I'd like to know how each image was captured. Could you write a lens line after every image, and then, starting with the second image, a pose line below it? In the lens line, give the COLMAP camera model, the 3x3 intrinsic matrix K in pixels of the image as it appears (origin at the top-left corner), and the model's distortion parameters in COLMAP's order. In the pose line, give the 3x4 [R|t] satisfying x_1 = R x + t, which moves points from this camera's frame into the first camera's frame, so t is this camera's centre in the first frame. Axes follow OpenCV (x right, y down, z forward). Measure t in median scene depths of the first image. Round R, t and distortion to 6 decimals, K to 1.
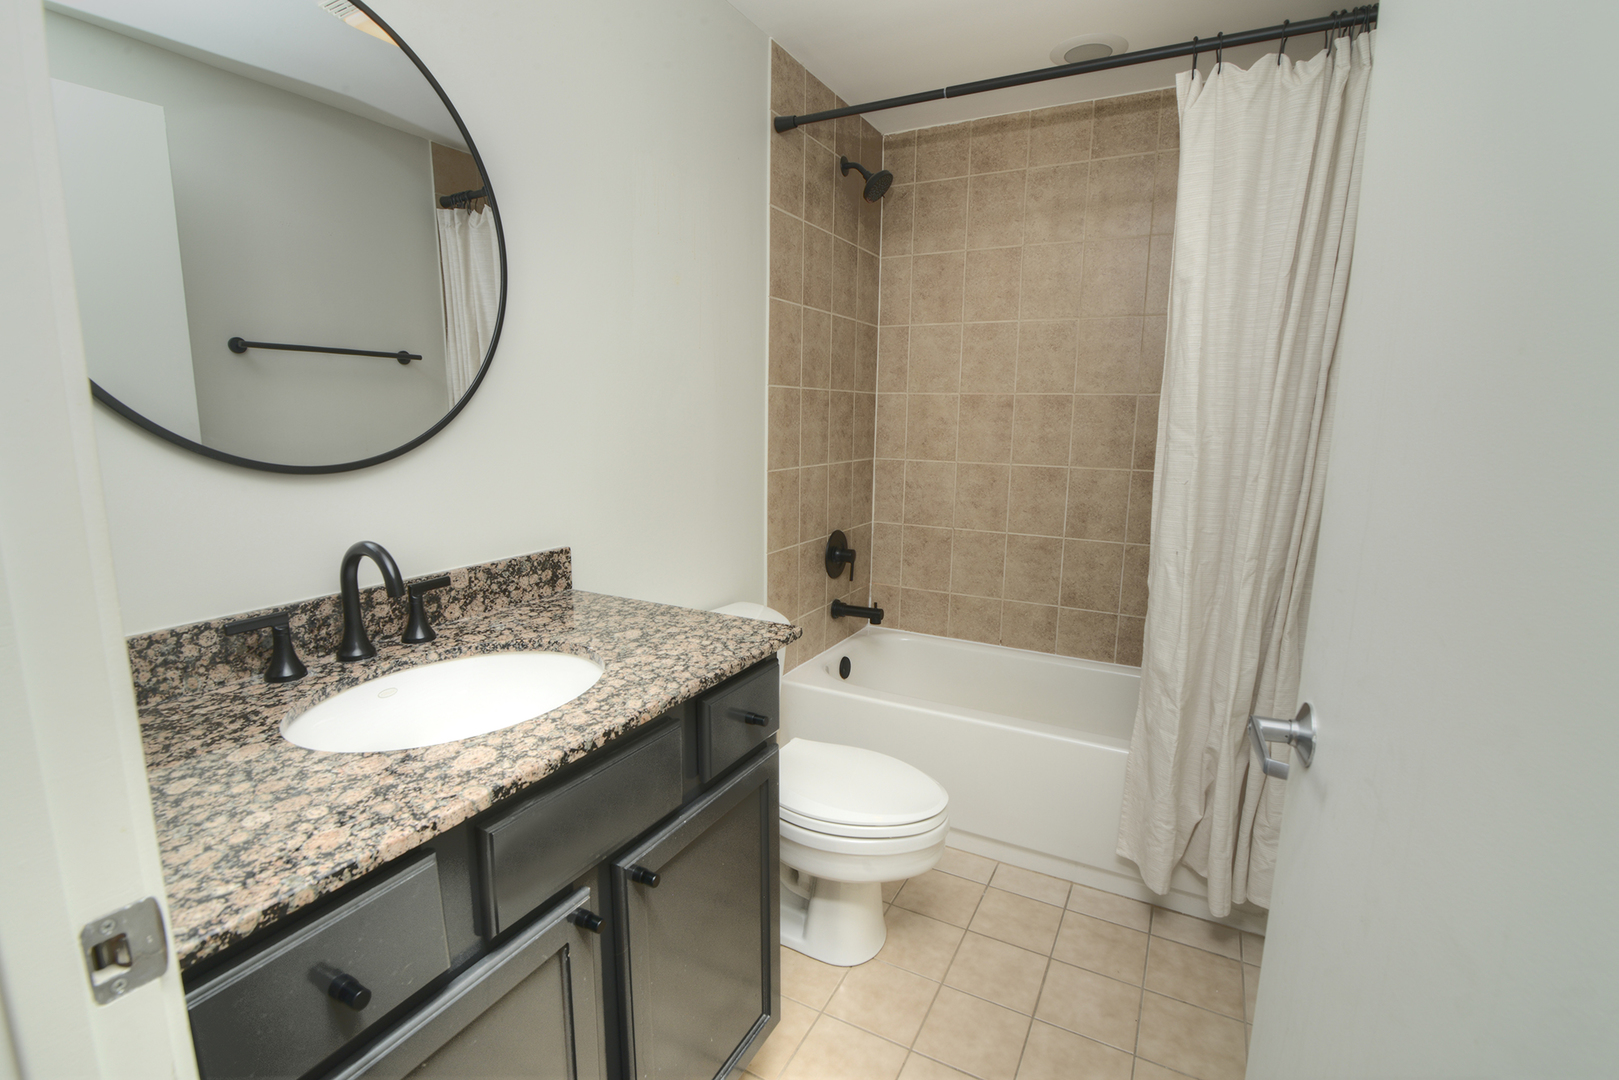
lens RADIAL K [[739.3, 0, 805.5], [0, 739.3, 541.2], [0, 0, 1]] dist [-0.022704, 0.000191]
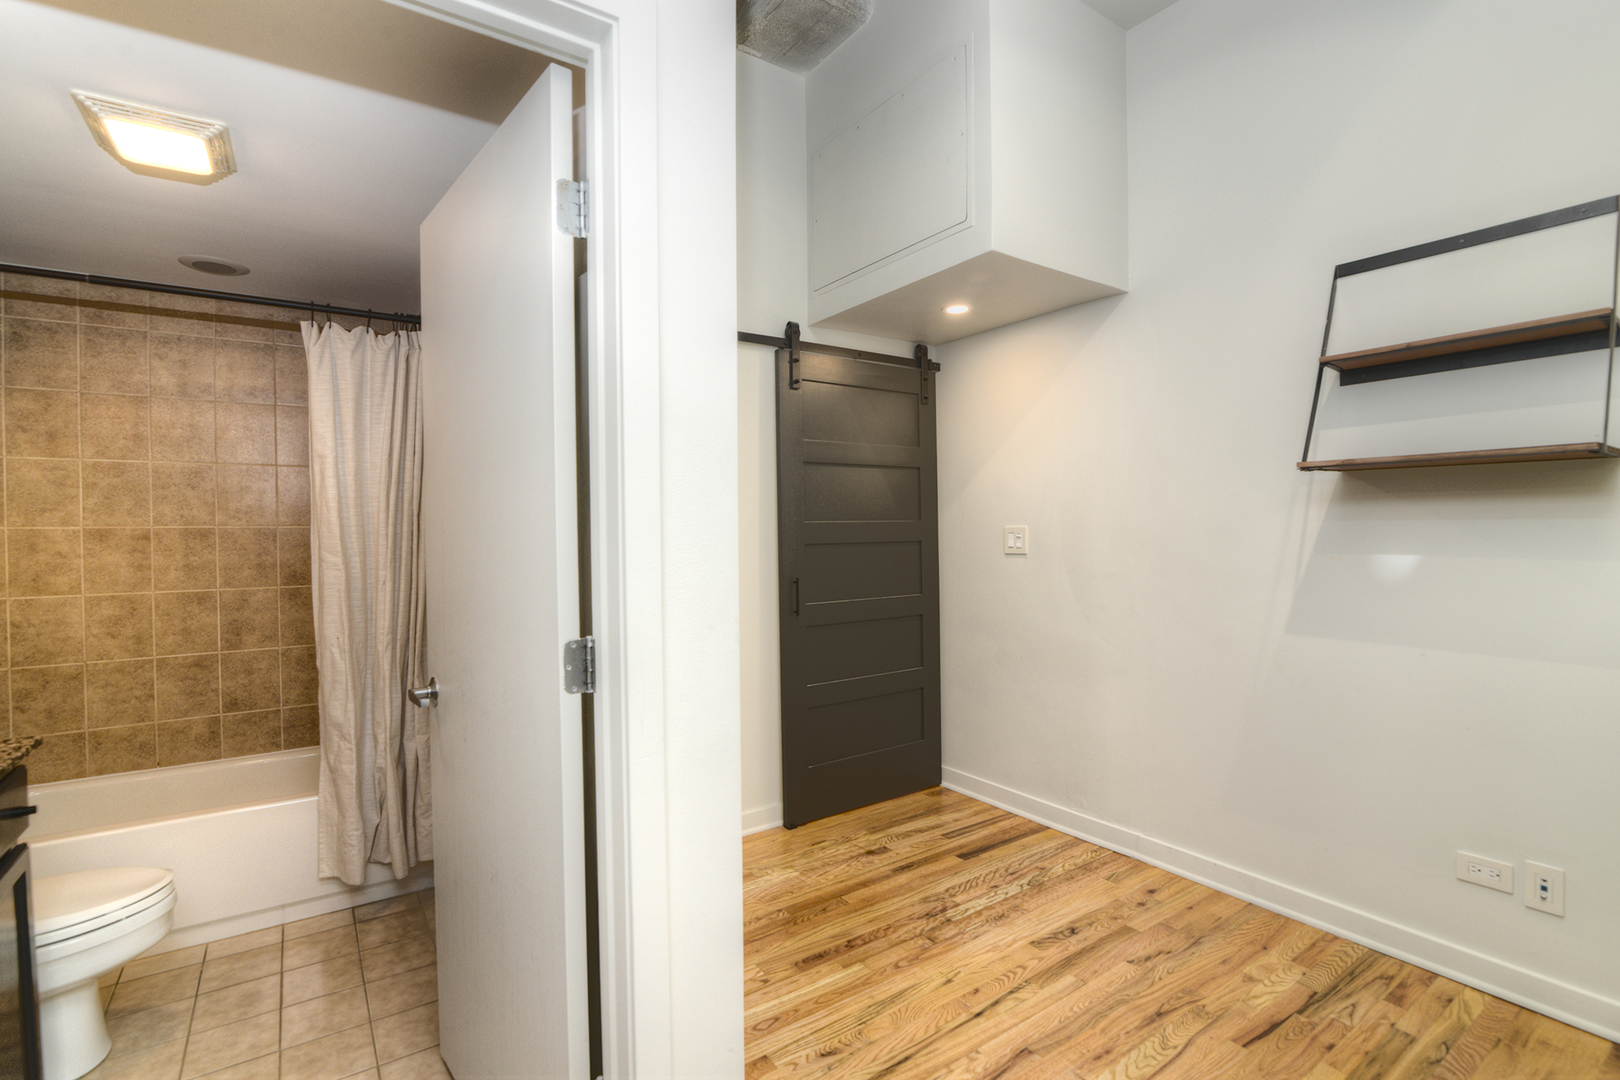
lens RADIAL K [[760.3, 0, 803.6], [0, 760.3, 538.5], [0, 0, 1]] dist [-0.016840, 0.001457]
pose [[0.465658, -0.026869, 0.884557, -0.369528], [0.168138, 0.984019, -0.058622, 0.062659], [-0.868846, 0.176026, 0.462734, -0.508445]]
